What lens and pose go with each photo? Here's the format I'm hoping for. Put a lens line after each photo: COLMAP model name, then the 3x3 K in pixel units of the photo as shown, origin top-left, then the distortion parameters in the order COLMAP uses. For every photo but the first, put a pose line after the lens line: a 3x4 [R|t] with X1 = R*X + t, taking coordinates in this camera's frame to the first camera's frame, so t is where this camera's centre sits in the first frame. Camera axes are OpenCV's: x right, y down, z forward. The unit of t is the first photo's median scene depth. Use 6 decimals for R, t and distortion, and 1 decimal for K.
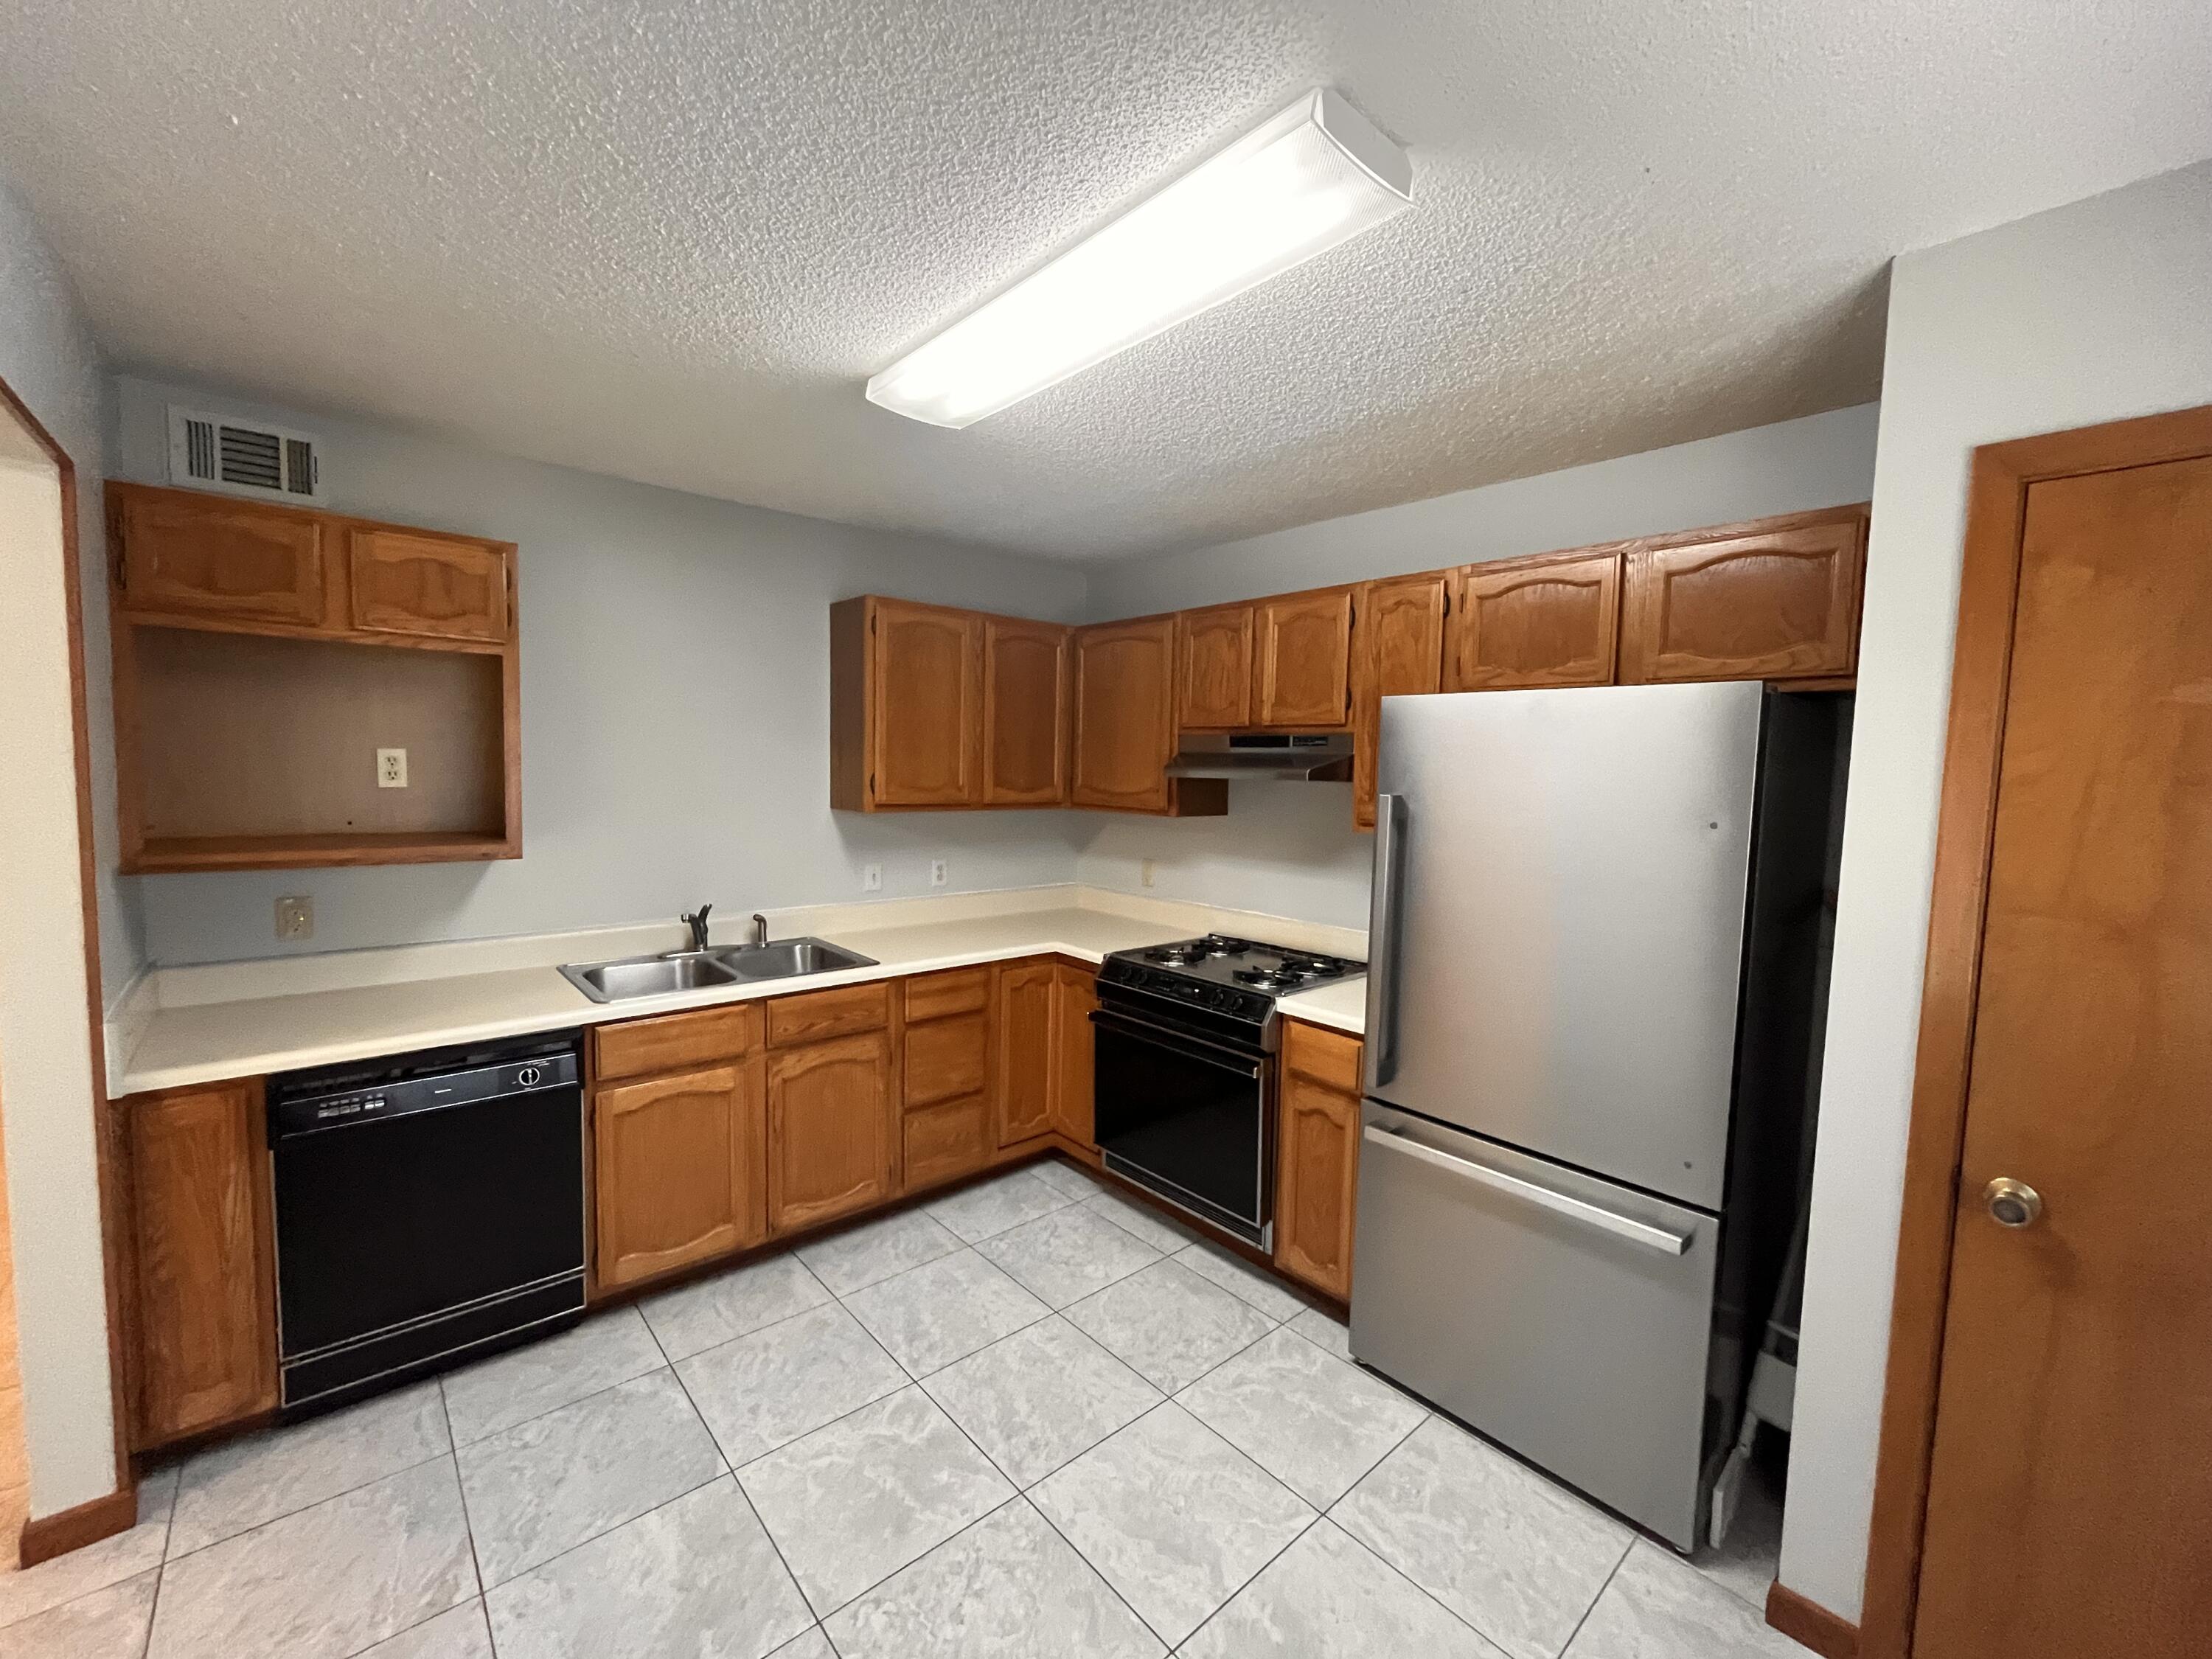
lens RADIAL K [[895.0, 0, 1105.3], [0, 895.0, 834.5], [0, 0, 1]] dist [-0.003588, 0.000142]
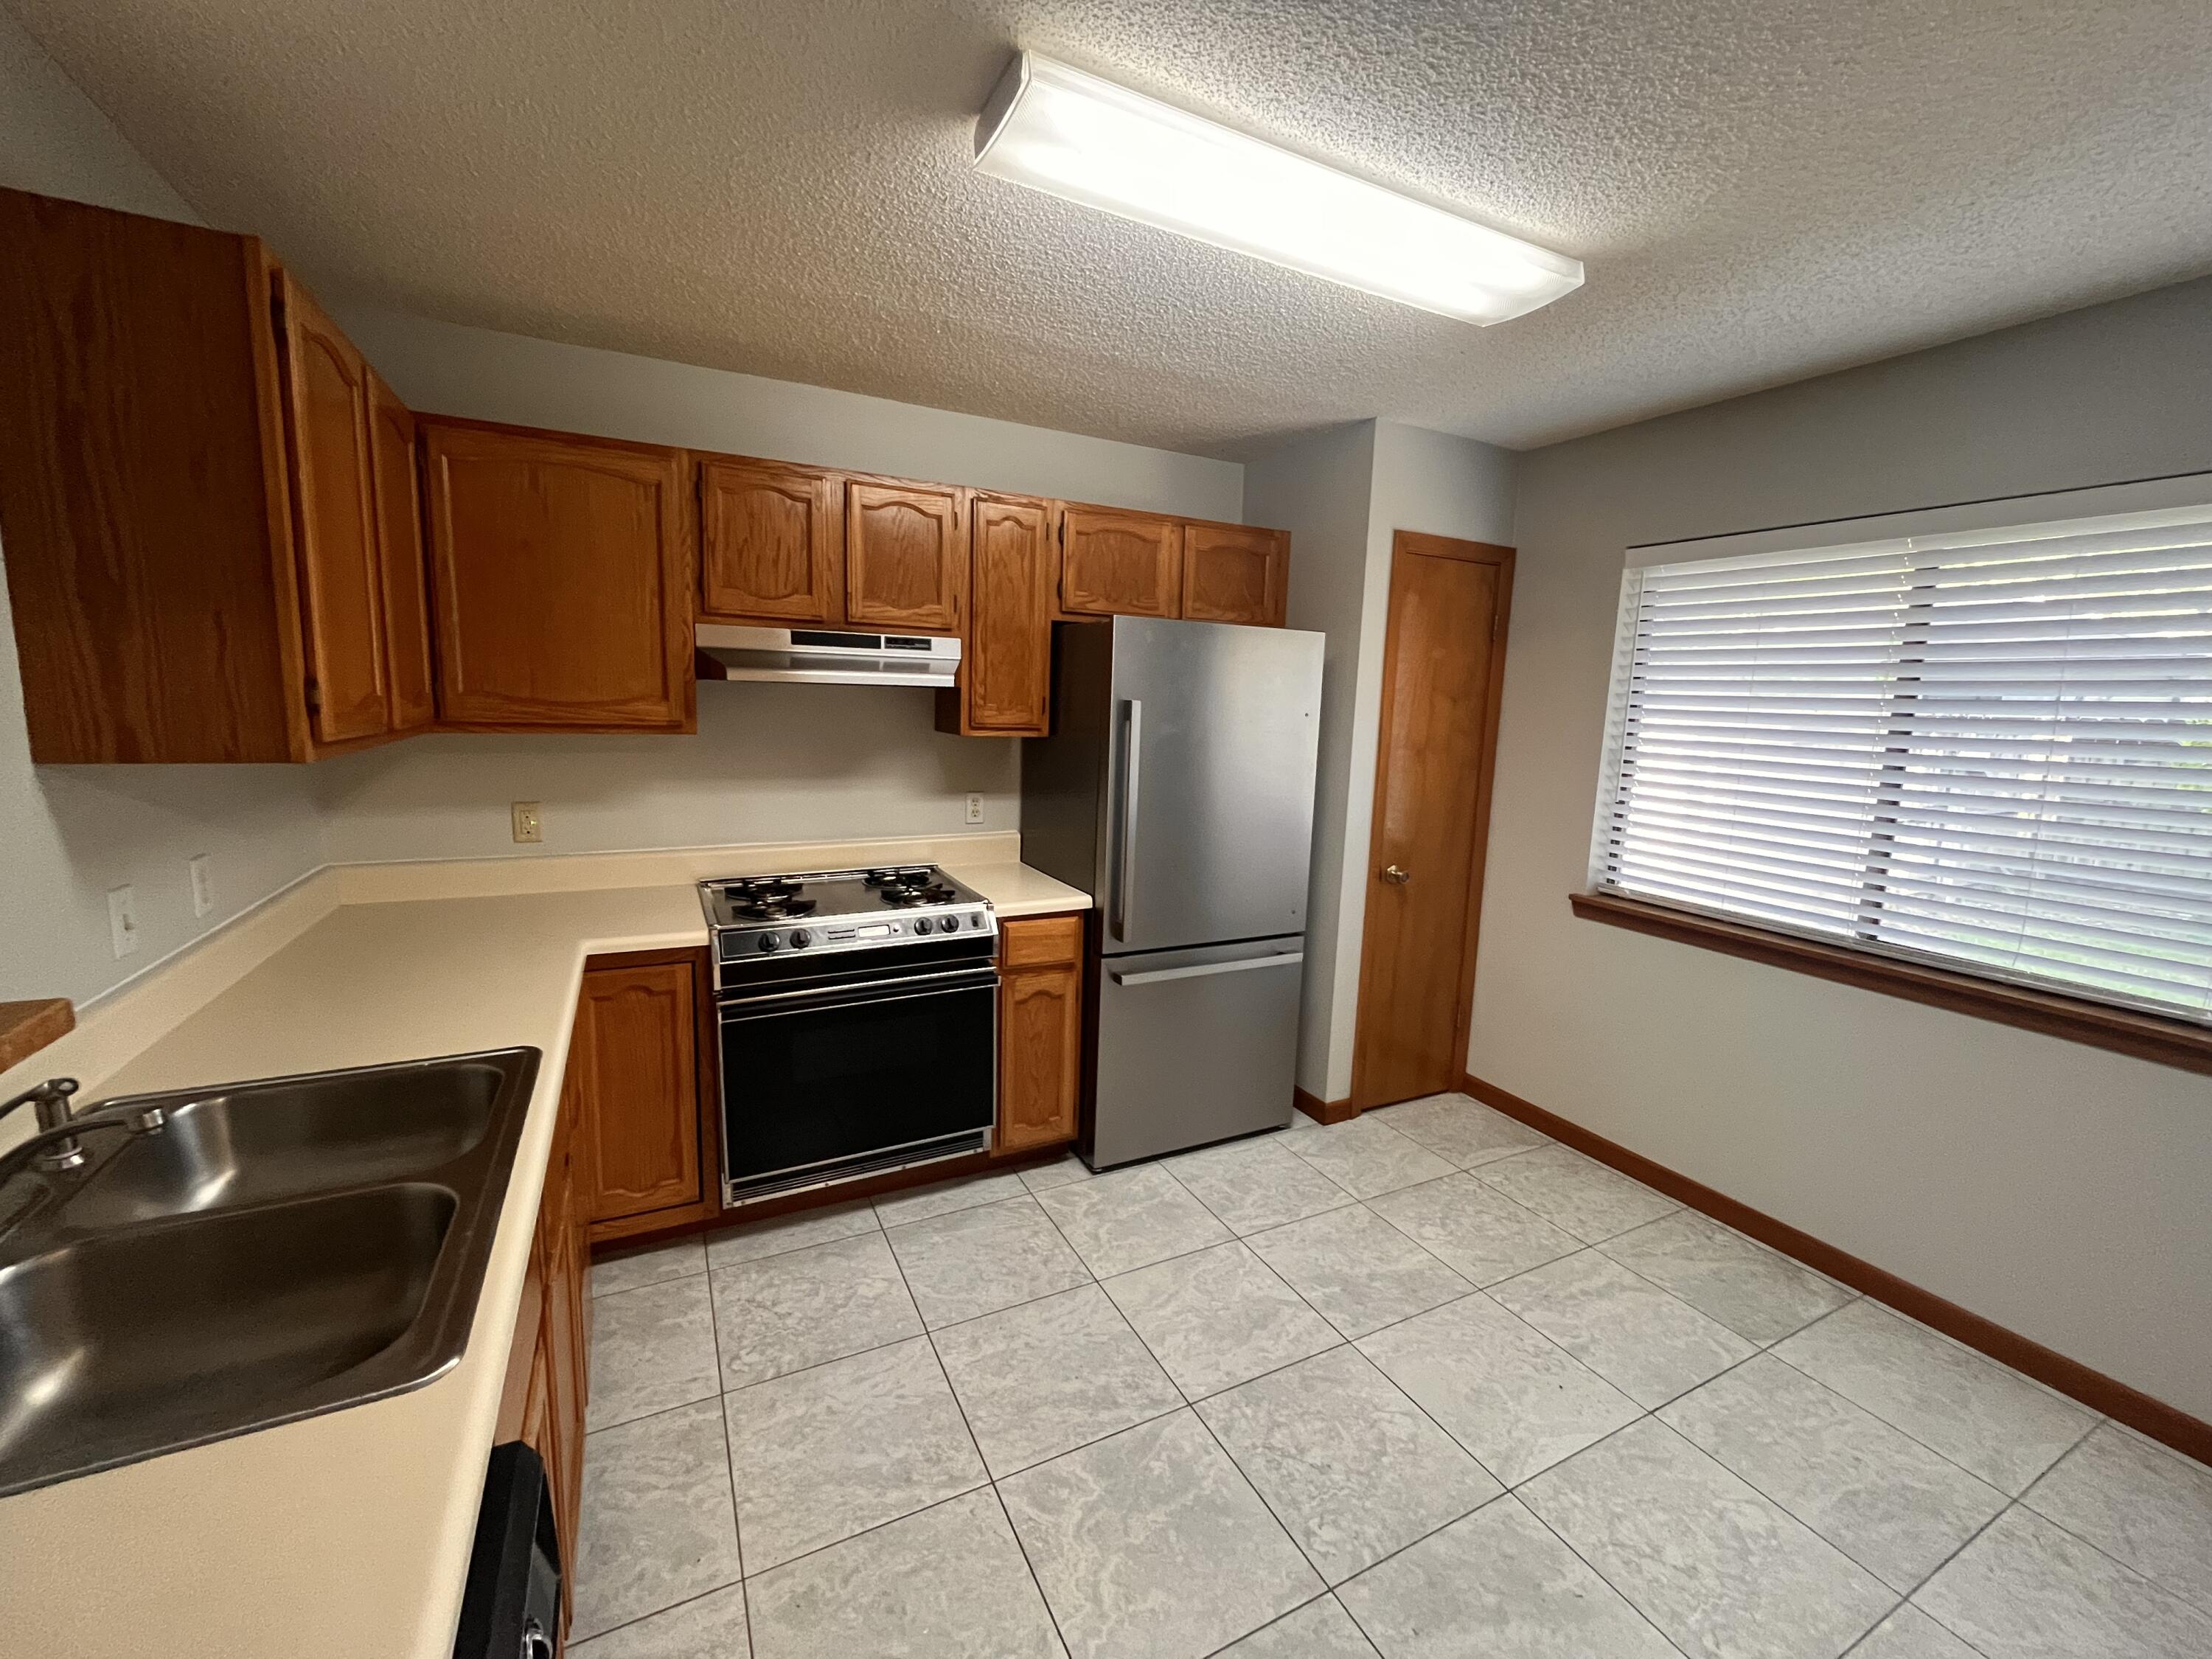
lens RADIAL K [[895.0, 0, 1107.7], [0, 895.0, 829.5], [0, 0, 1]] dist [-0.003588, 0.000142]
pose [[0.244356, -0.157663, 0.956782, -0.757514], [0.049595, 0.987434, 0.150048, -0.048149], [-0.968416, 0.010787, 0.249105, 0.641027]]
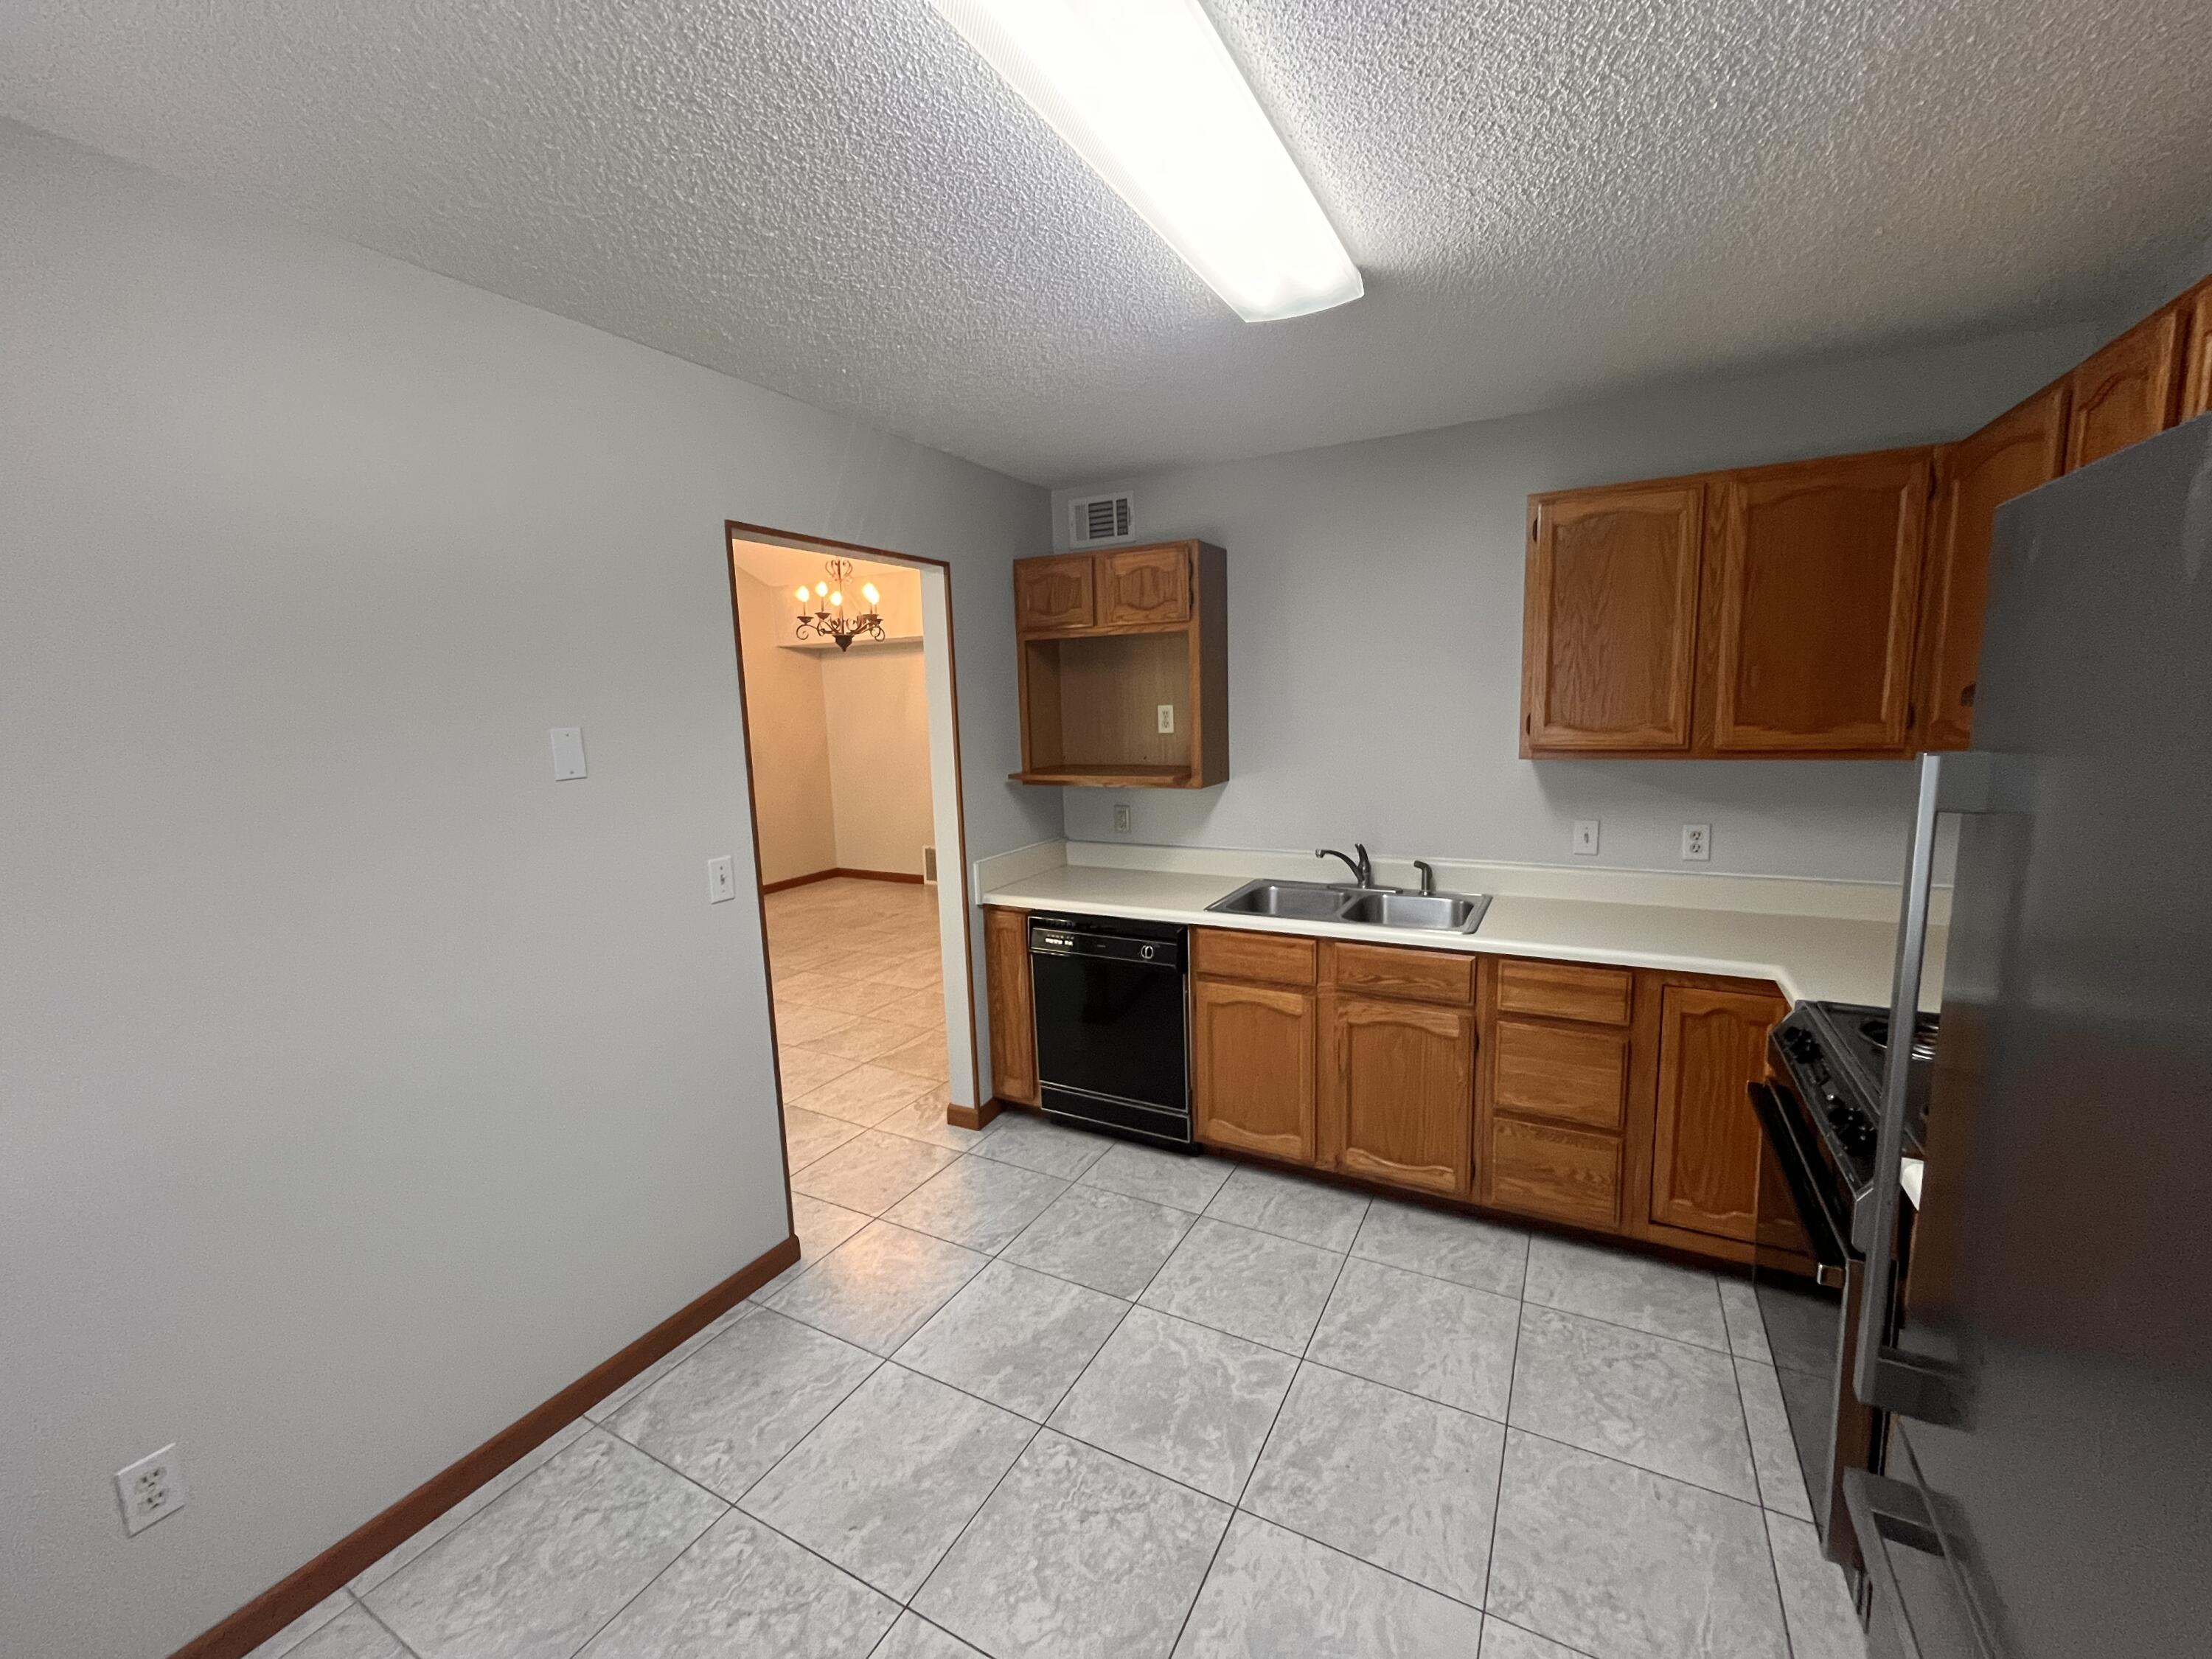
lens RADIAL K [[895.0, 0, 1106.4], [0, 895.0, 829.1], [0, 0, 1]] dist [-0.003588, 0.000142]
pose [[0.342520, 0.098885, -0.934292, 0.501068], [-0.034673, 0.995099, 0.092609, -0.029046], [0.938870, 0.000675, 0.344270, 0.430049]]
